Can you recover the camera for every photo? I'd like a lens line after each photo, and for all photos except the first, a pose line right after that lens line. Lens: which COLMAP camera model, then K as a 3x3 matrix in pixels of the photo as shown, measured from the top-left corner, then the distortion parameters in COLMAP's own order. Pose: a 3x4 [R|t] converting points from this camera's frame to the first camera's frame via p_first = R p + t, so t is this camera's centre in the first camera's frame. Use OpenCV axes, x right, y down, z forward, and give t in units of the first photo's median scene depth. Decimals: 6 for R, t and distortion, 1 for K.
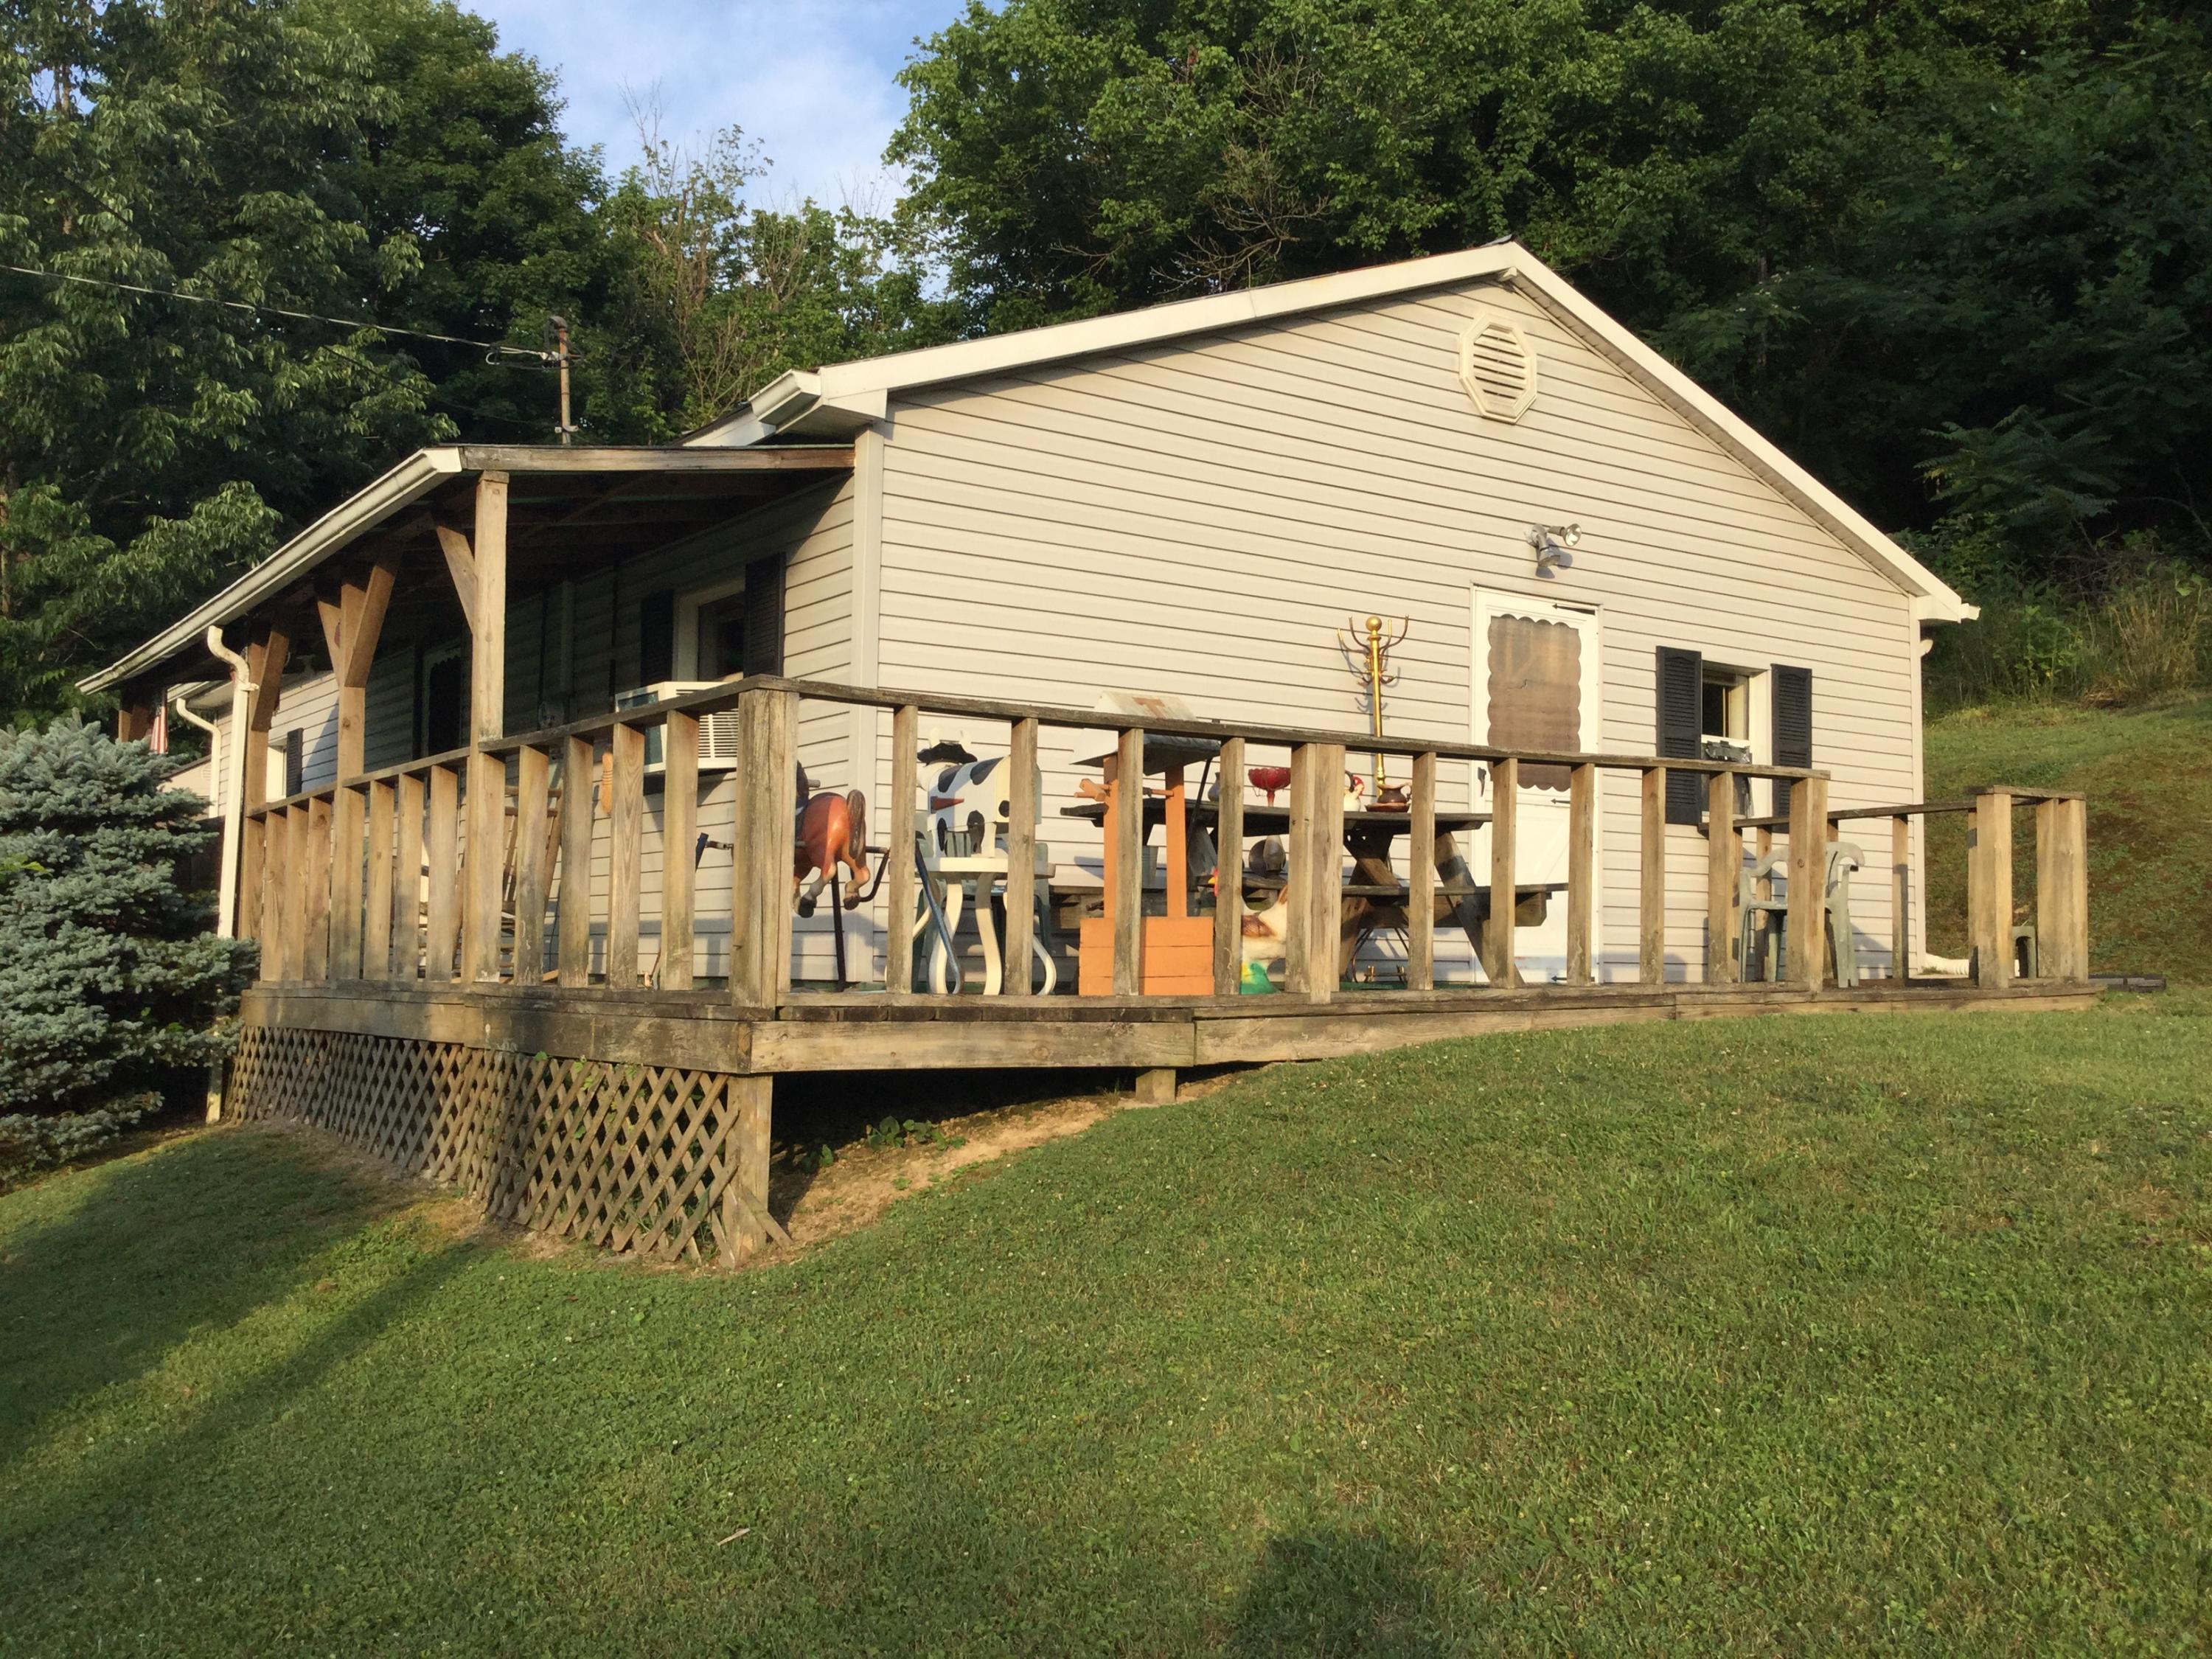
lens RADIAL K [[2005.1, 0, 1226.1], [0, 2005.1, 775.9], [0, 0, 1]] dist [0.069381, -0.108895]
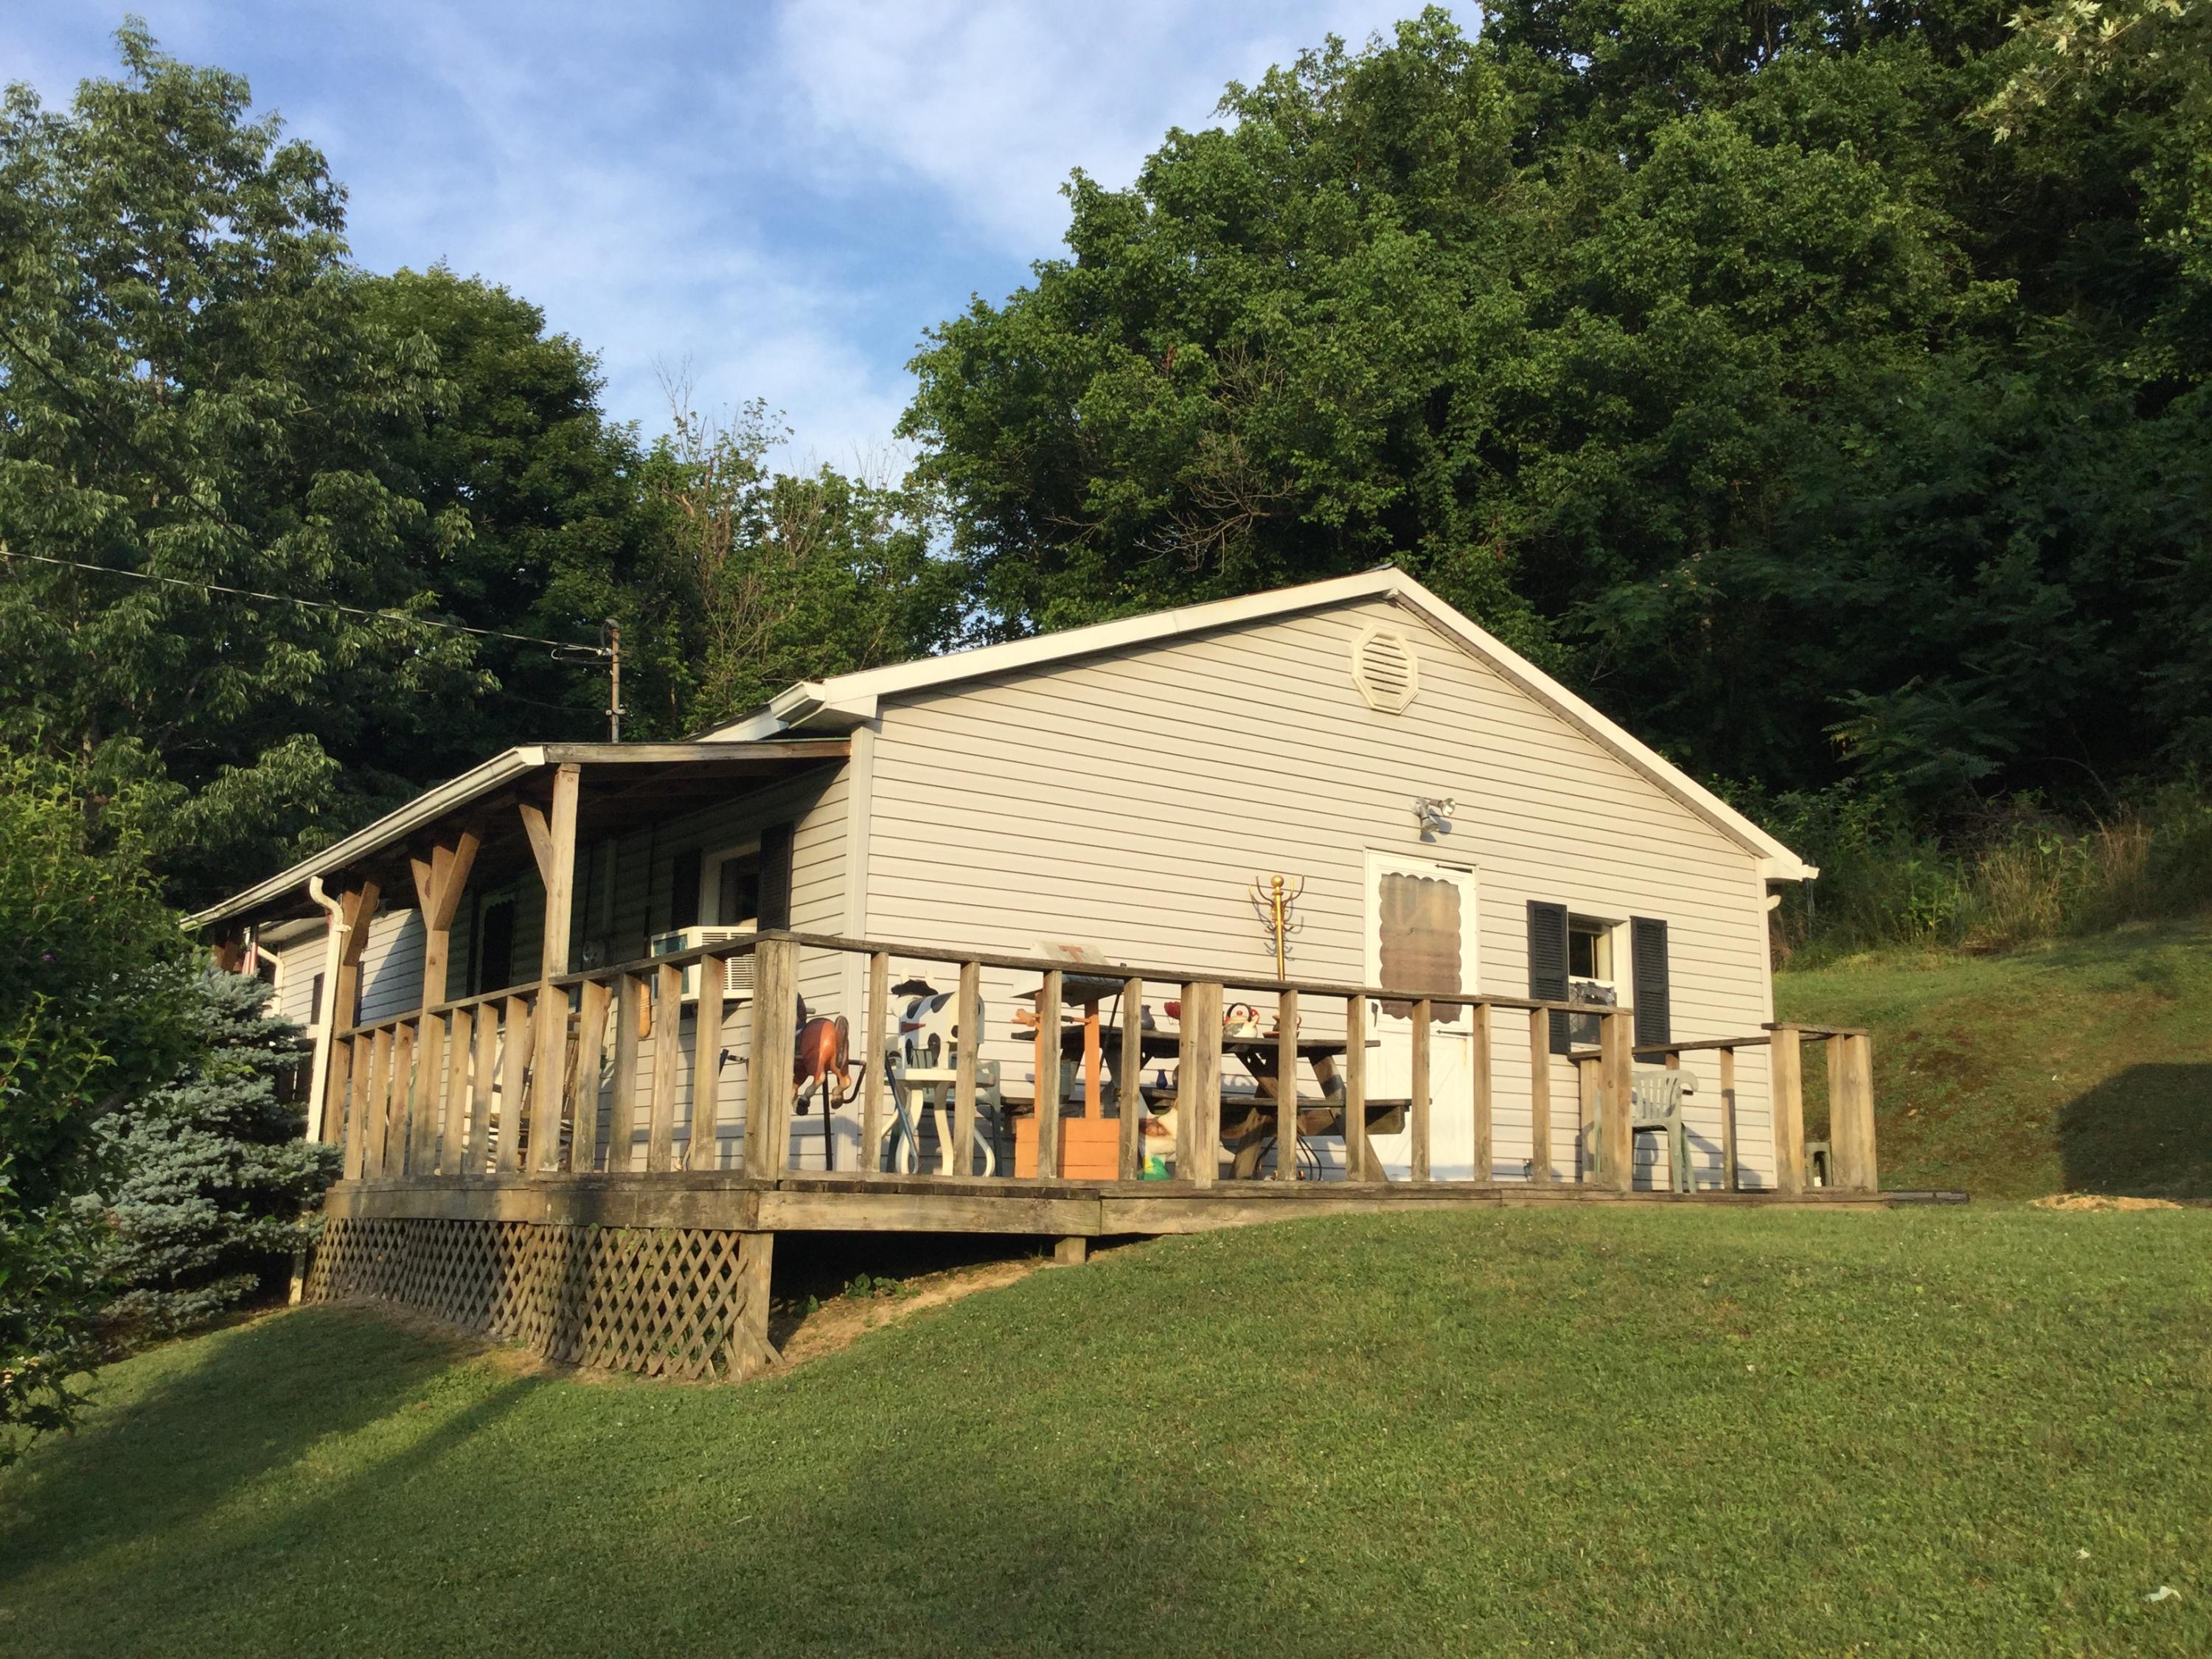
lens RADIAL K [[1979.2, 0, 1106.0], [0, 1979.2, 829.5], [0, 0, 1]] dist [0.120299, -0.301716]
pose [[0.998197, 0.001952, -0.059985, 0.033560], [-0.007365, 0.995901, -0.090147, 0.000715], [0.059563, 0.090426, 0.994120, -0.147969]]
